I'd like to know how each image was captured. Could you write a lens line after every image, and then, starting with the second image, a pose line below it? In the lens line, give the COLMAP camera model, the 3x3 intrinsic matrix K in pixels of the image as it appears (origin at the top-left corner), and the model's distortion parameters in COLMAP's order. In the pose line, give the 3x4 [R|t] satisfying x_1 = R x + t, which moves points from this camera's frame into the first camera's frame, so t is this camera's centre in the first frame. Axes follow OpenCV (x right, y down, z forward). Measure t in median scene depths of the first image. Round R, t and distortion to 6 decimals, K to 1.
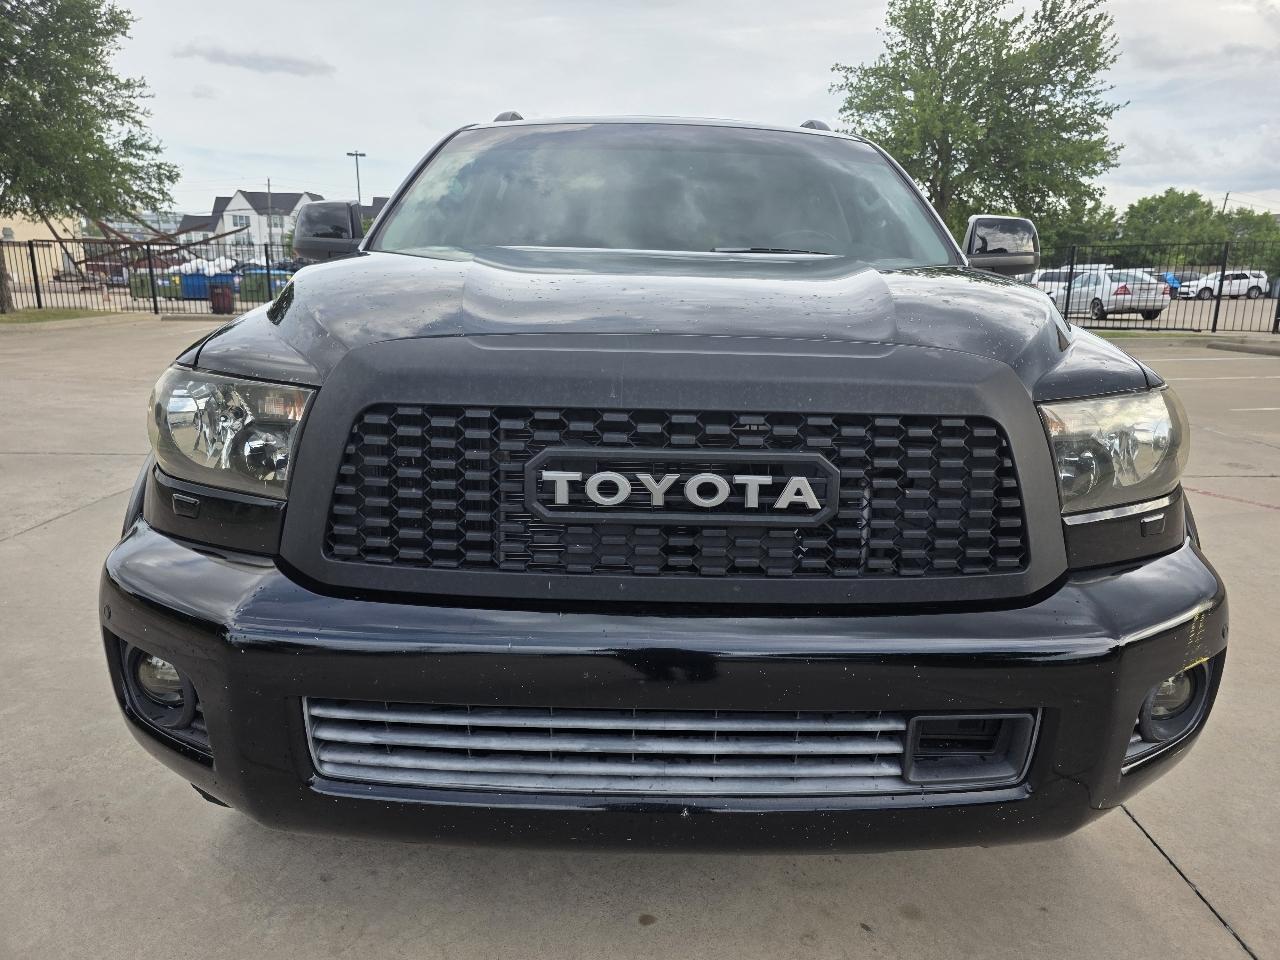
lens RADIAL K [[869.6, 0, 653.2], [0, 869.6, 485.7], [0, 0, 1]] dist [0.041982, -0.037320]
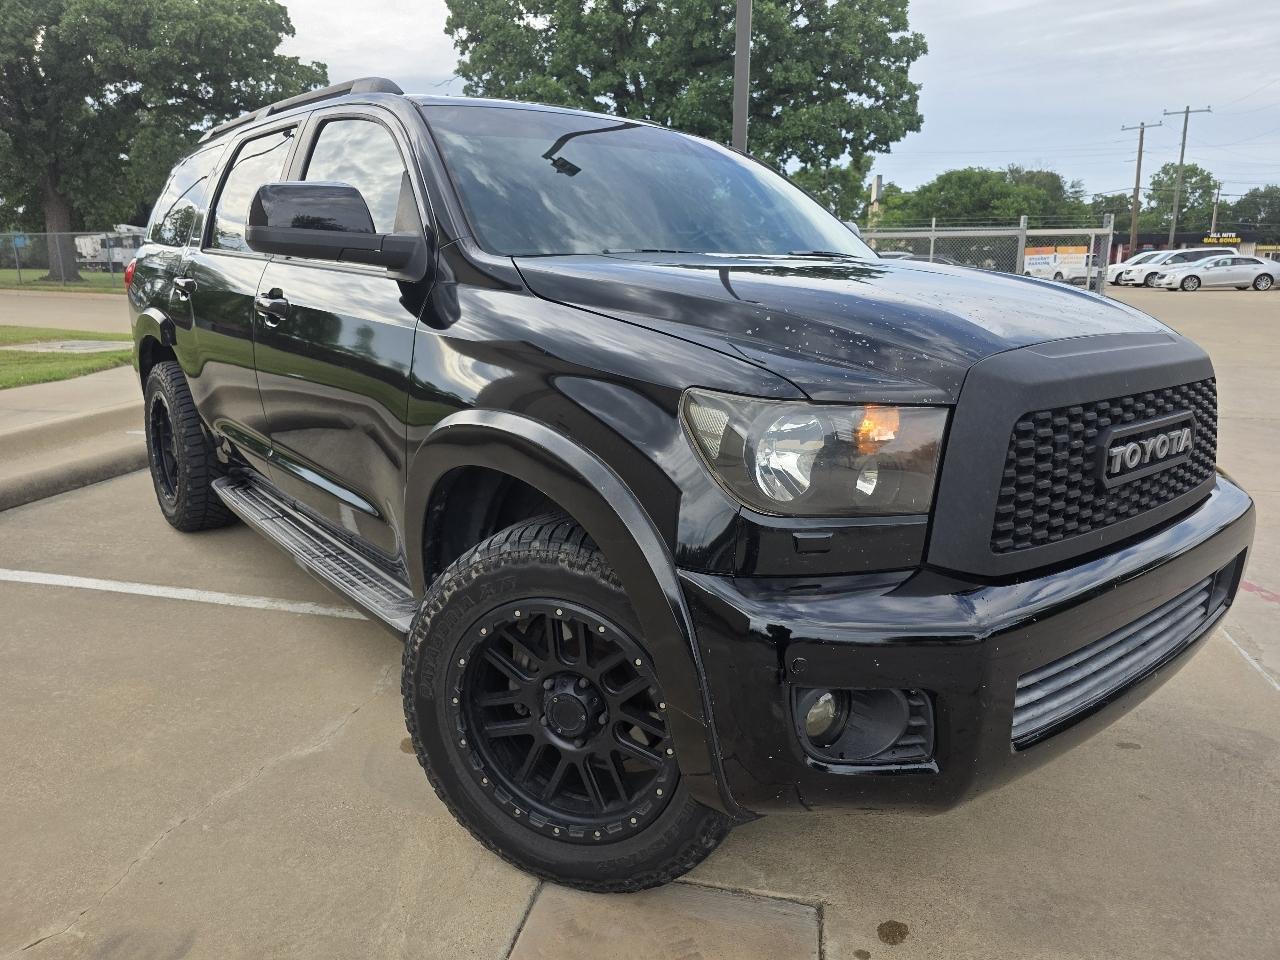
lens RADIAL K [[869.6, 0, 653.2], [0, 869.6, 485.7], [0, 0, 1]] dist [0.041982, -0.037320]
pose [[0.772948, -0.165958, 0.612380, -1.441535], [0.141998, 0.985950, 0.087967, -0.171804], [-0.618375, 0.018963, 0.785654, 0.393899]]
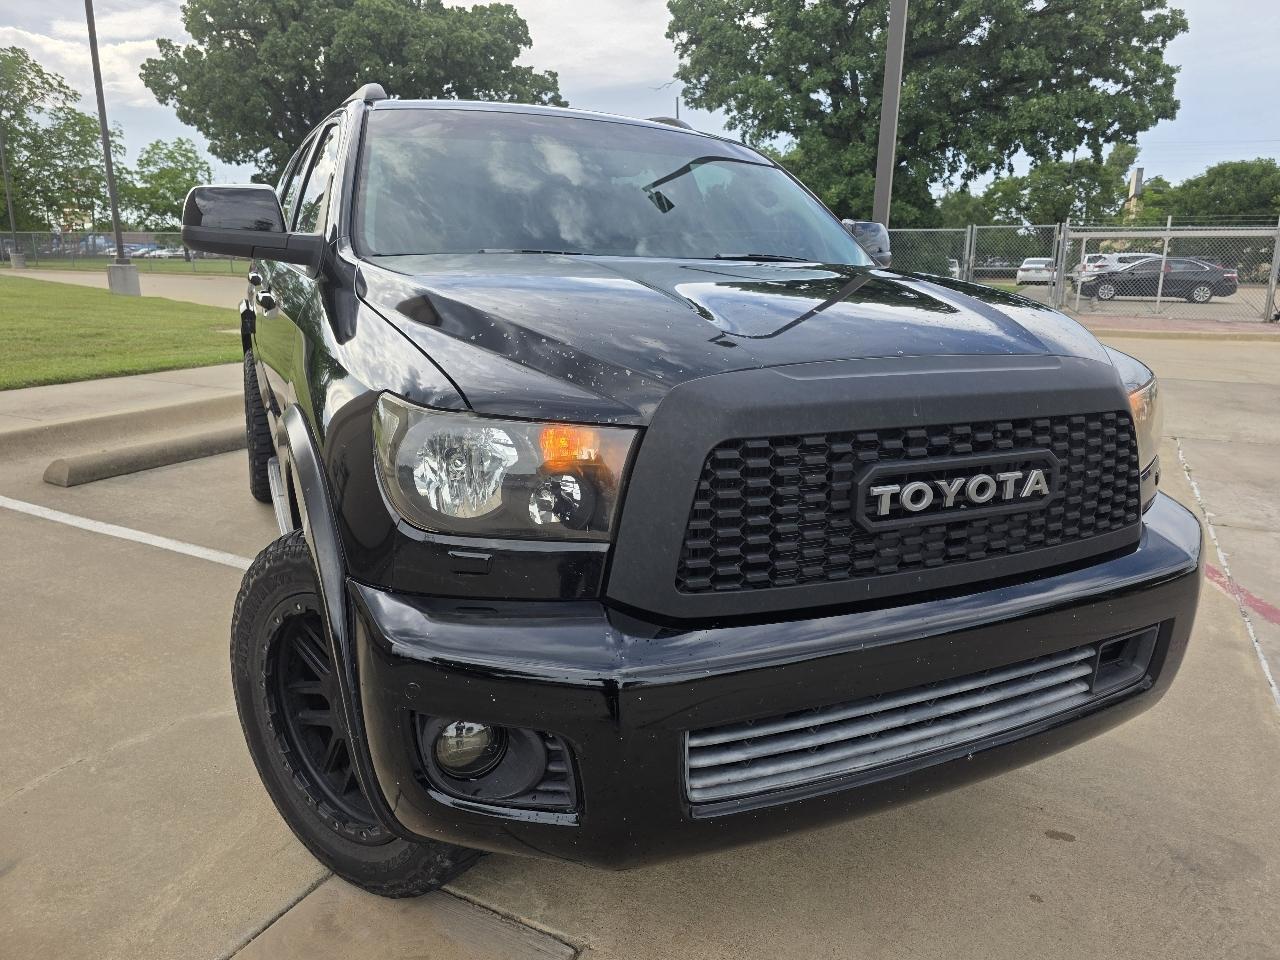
lens RADIAL K [[869.6, 0, 653.2], [0, 869.6, 485.7], [0, 0, 1]] dist [0.041982, -0.037320]
pose [[0.906276, -0.104886, 0.409467, -0.830768], [0.087409, 0.994289, 0.061227, -0.110578], [-0.413550, -0.019697, 0.910268, 0.095240]]
